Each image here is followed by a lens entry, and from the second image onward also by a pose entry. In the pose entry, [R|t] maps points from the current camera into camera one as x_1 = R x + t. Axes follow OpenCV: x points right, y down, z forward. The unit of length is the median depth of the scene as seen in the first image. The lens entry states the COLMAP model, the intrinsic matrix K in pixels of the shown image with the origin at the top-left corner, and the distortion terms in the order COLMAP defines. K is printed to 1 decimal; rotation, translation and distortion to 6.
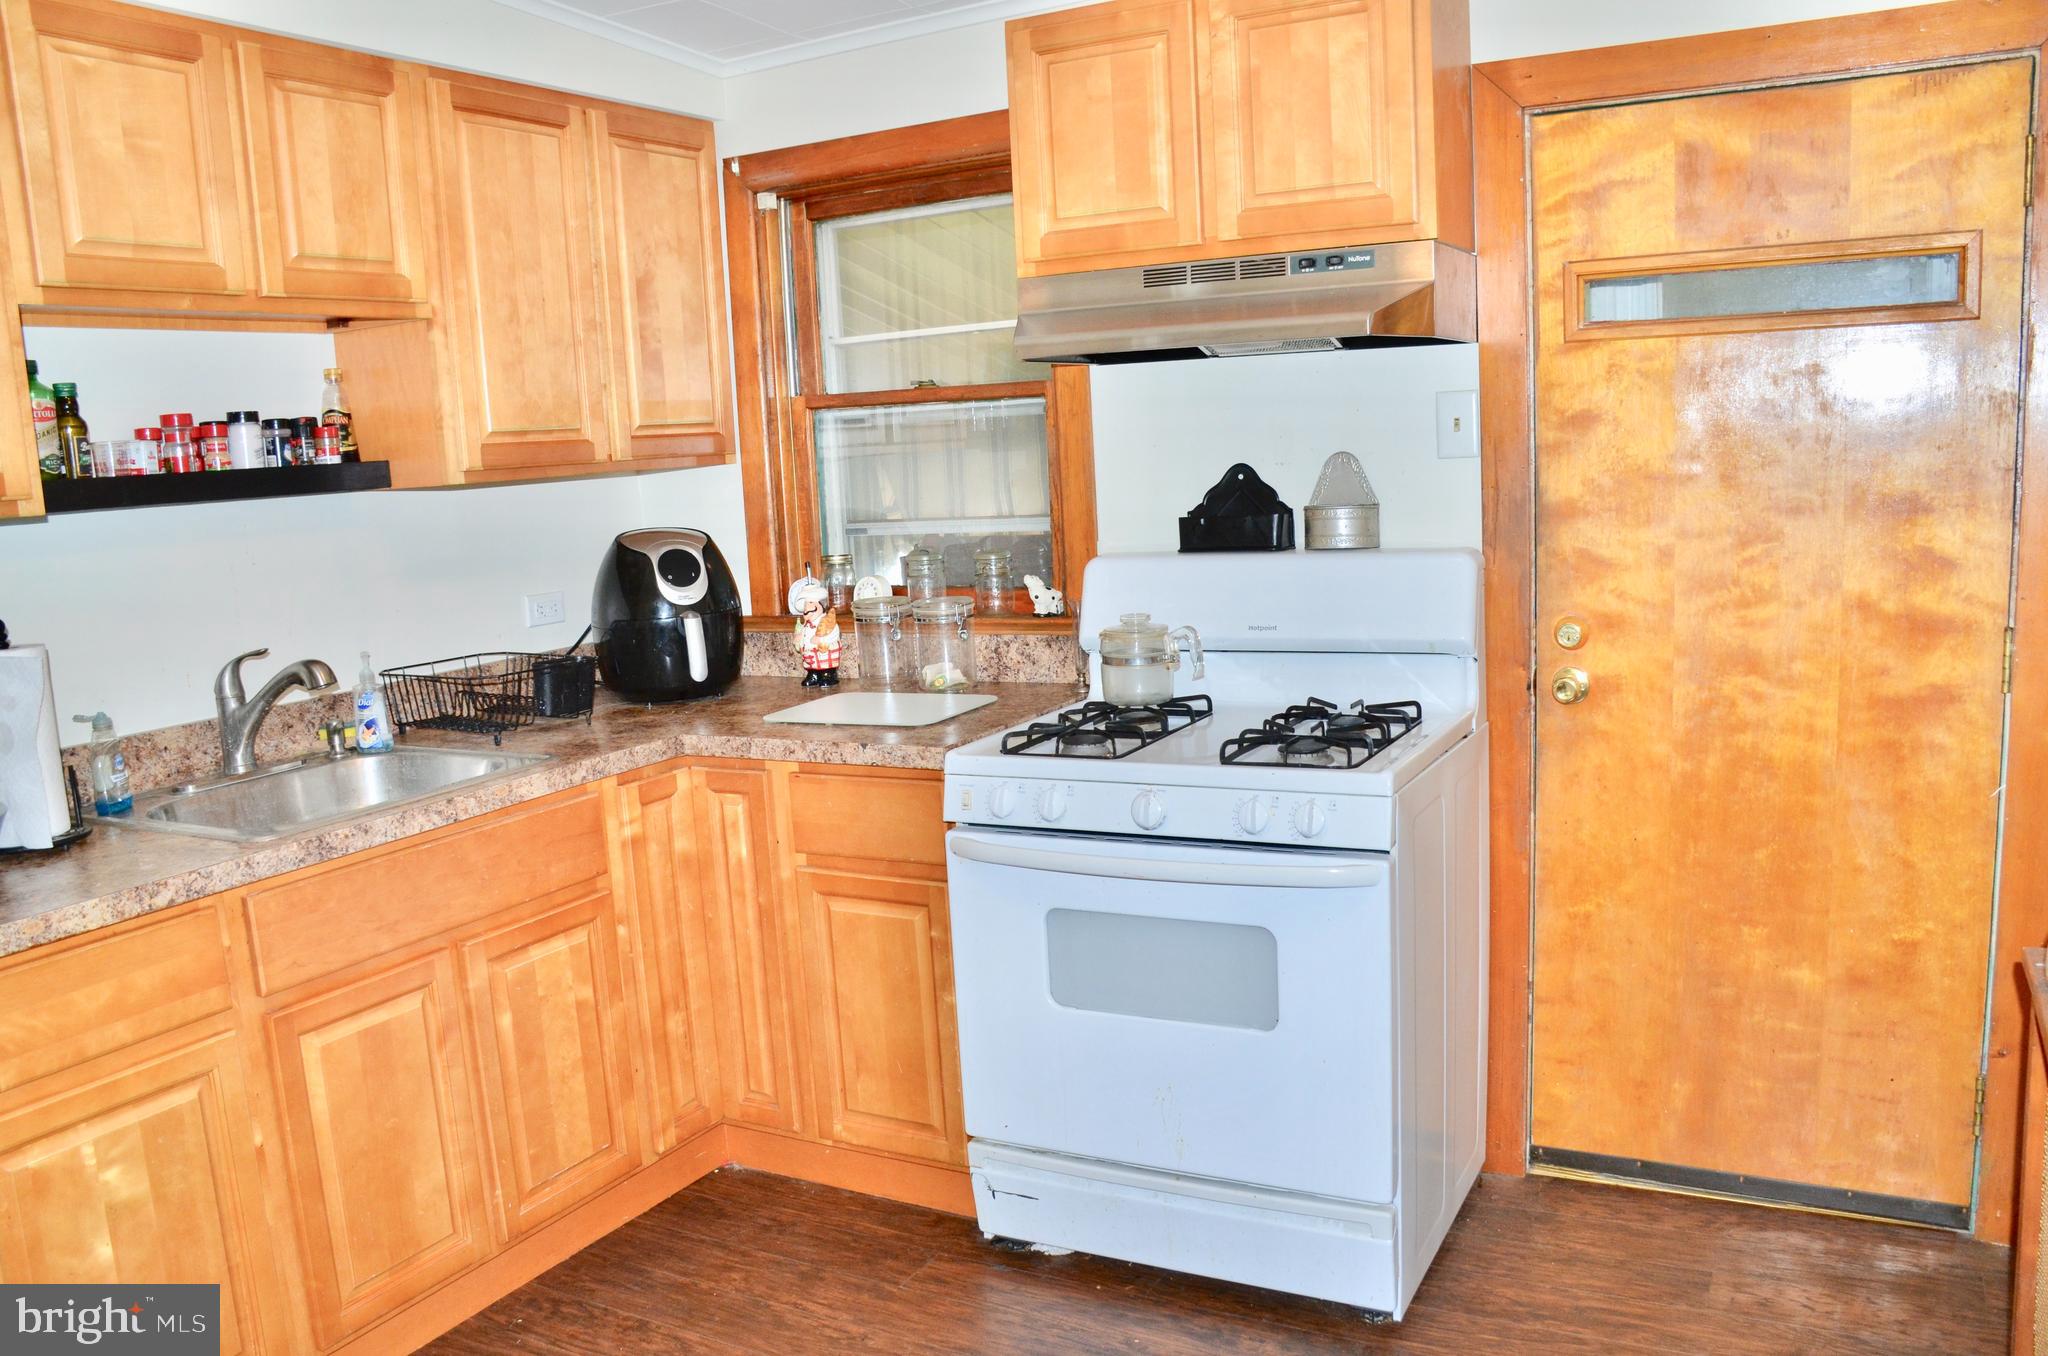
lens RADIAL K [[1695.3, 0, 1024.0], [0, 1695.3, 678.0], [0, 0, 1]] dist [-0.057424, -0.002216]
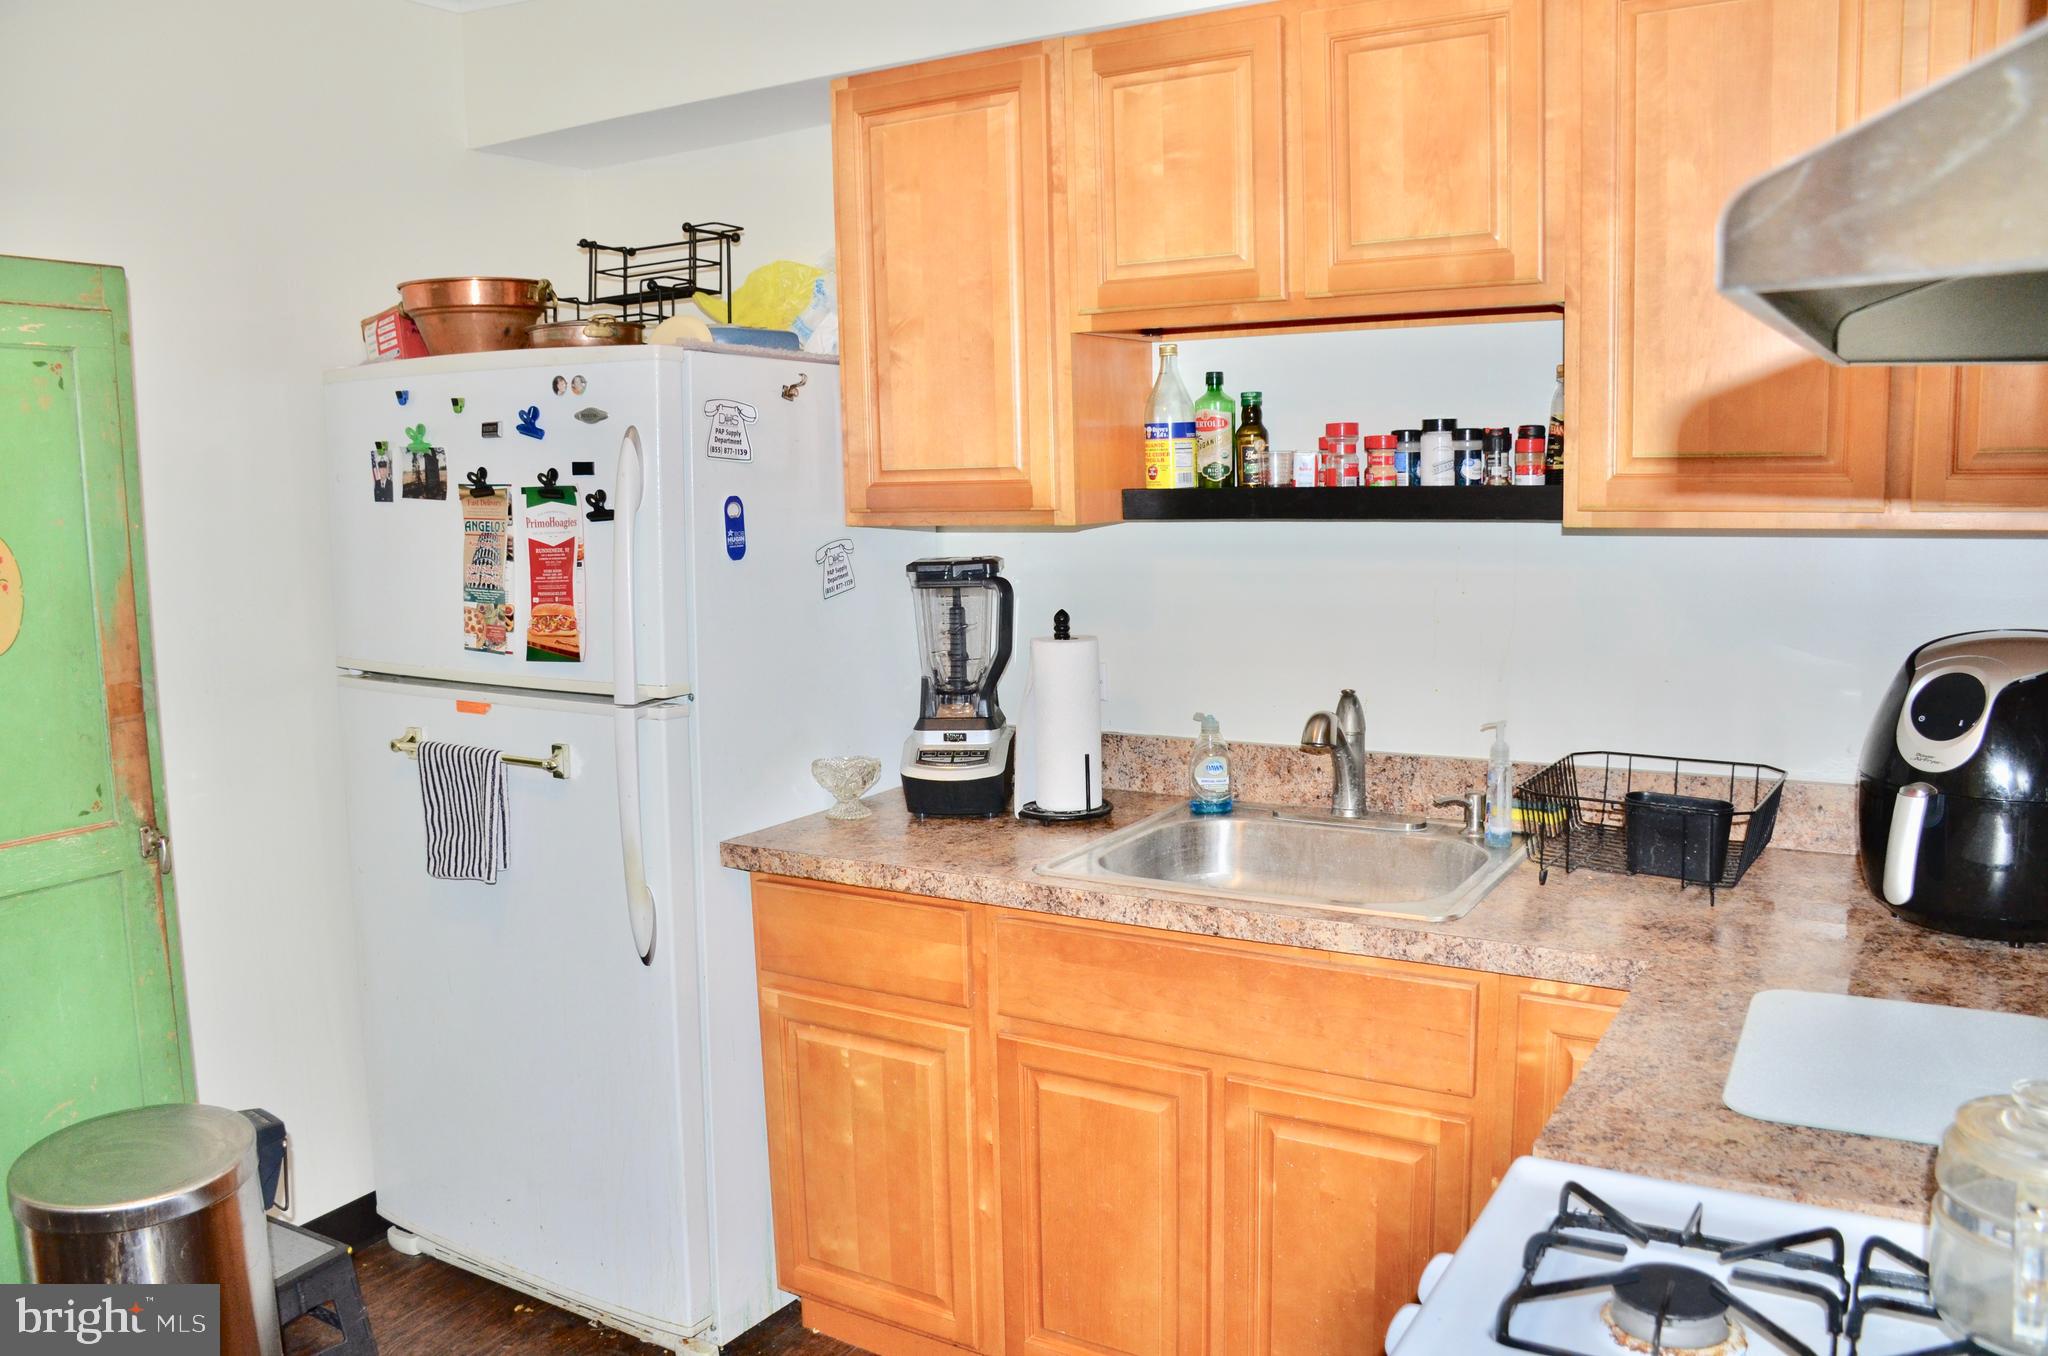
lens RADIAL K [[1560.1, 0, 1024.0], [0, 1560.1, 678.0], [0, 0, 1]] dist [-0.225026, -0.000292]
pose [[-0.048506, 0.184332, -0.981666, 0.367951], [-0.114098, 0.975367, 0.188787, -0.161620], [0.992285, 0.121163, -0.026279, 0.867869]]
